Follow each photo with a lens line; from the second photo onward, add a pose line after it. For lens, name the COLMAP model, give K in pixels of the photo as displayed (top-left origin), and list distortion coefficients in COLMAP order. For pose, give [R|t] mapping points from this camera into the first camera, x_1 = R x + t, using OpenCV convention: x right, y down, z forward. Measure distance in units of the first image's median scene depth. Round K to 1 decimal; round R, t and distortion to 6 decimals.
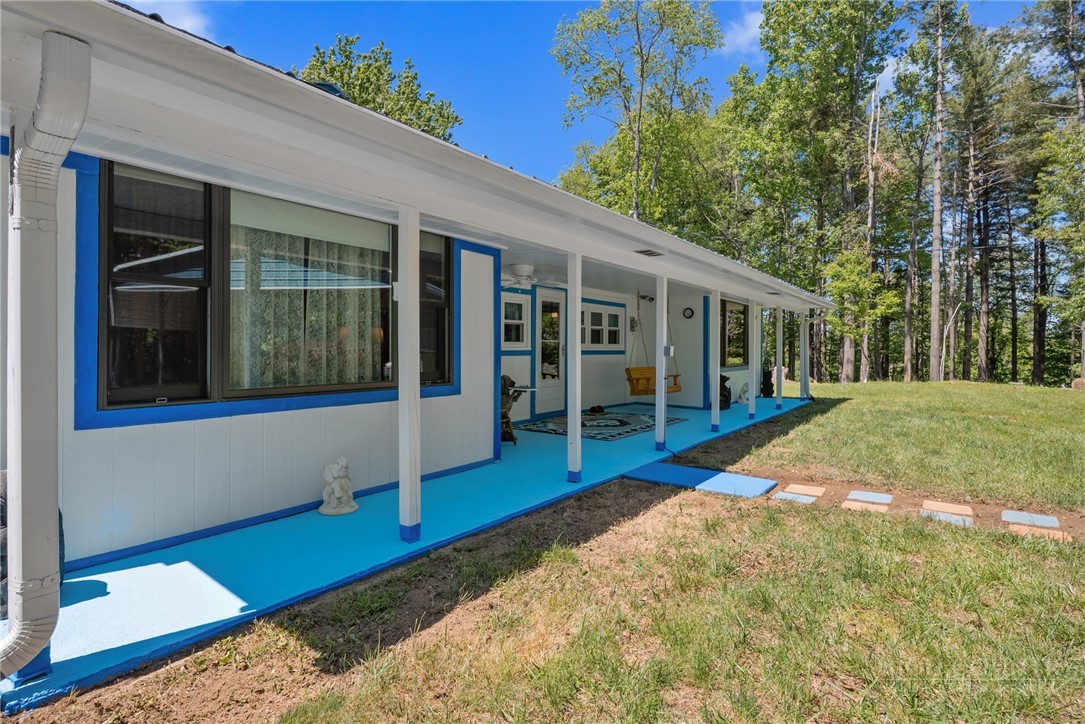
lens RADIAL K [[527.2, 0, 544.6], [0, 527.2, 356.8], [0, 0, 1]] dist [0.002670, -0.002724]
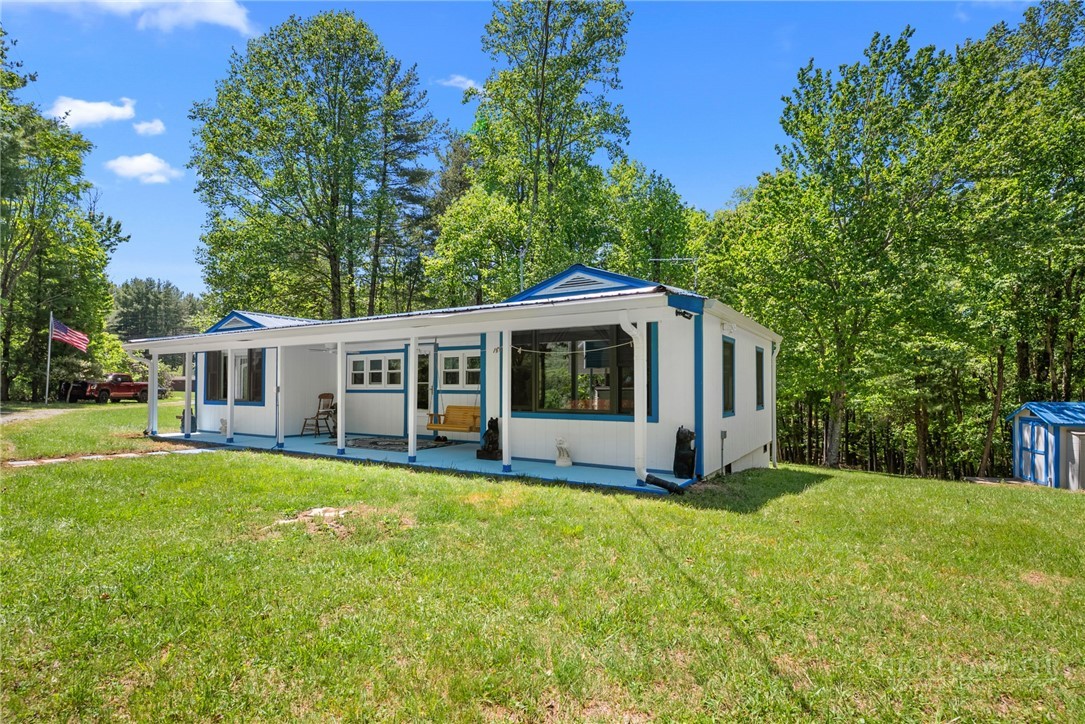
lens RADIAL K [[527.2, 0, 531.8], [0, 527.2, 381.5], [0, 0, 1]] dist [0.002670, -0.002724]
pose [[0.111415, -0.016877, -0.993631, 1.229242], [-0.020476, 0.999605, -0.019274, -0.011668], [0.993563, 0.022493, 0.111025, 0.992057]]
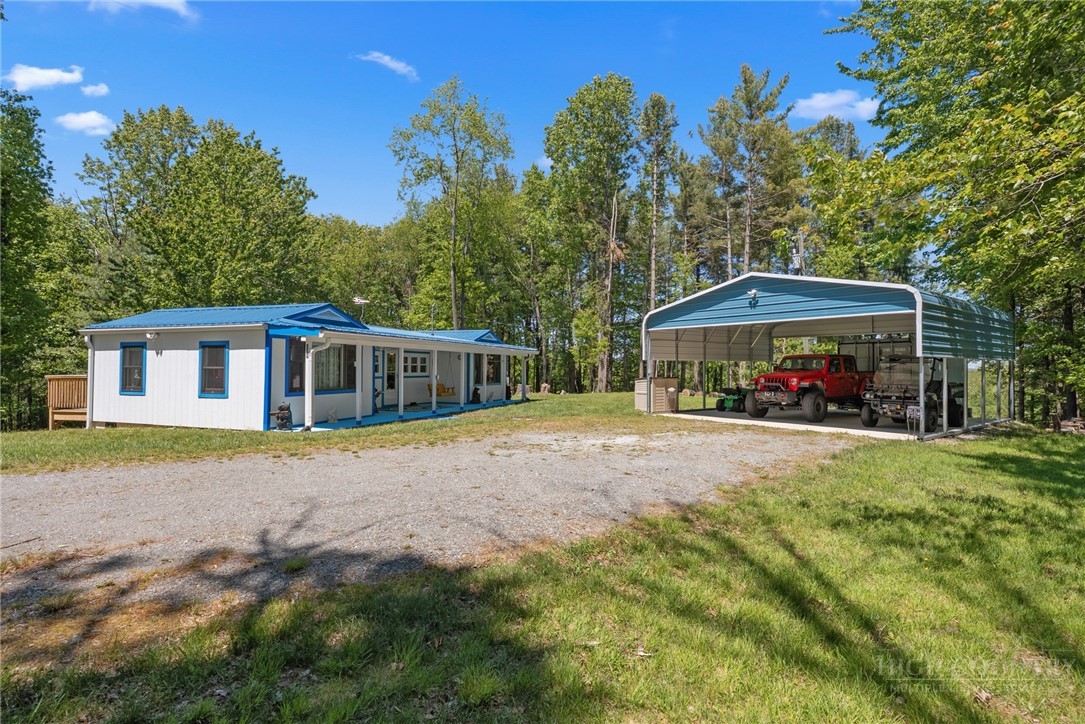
lens RADIAL K [[527.2, 0, 538.7], [0, 527.2, 361.5], [0, 0, 1]] dist [0.002670, -0.002724]
pose [[0.955280, 0.007777, 0.295601, -0.044263], [0.000788, 0.999584, -0.028844, -0.007940], [-0.295702, 0.027787, 0.954876, -1.087819]]
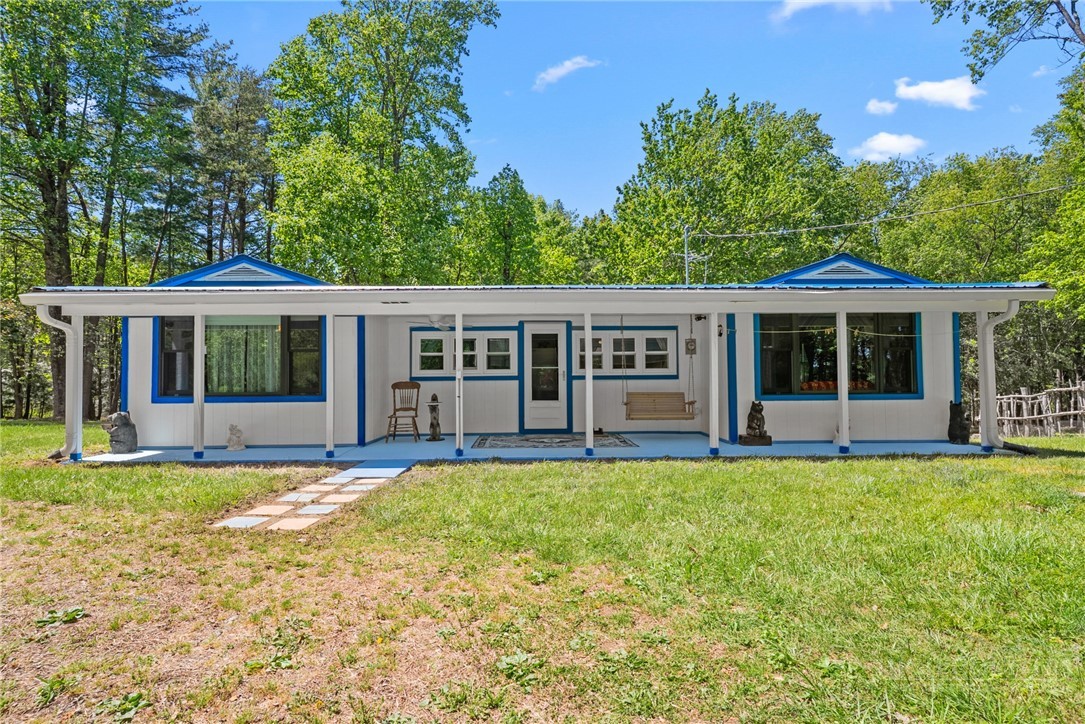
lens RADIAL K [[527.2, 0, 545.1], [0, 527.2, 366.2], [0, 0, 1]] dist [0.002670, -0.002724]
pose [[0.623429, -0.025742, -0.781456, 0.803344], [-0.003898, 0.999343, -0.036028, 0.007771], [0.781870, 0.025507, 0.622919, 0.241680]]
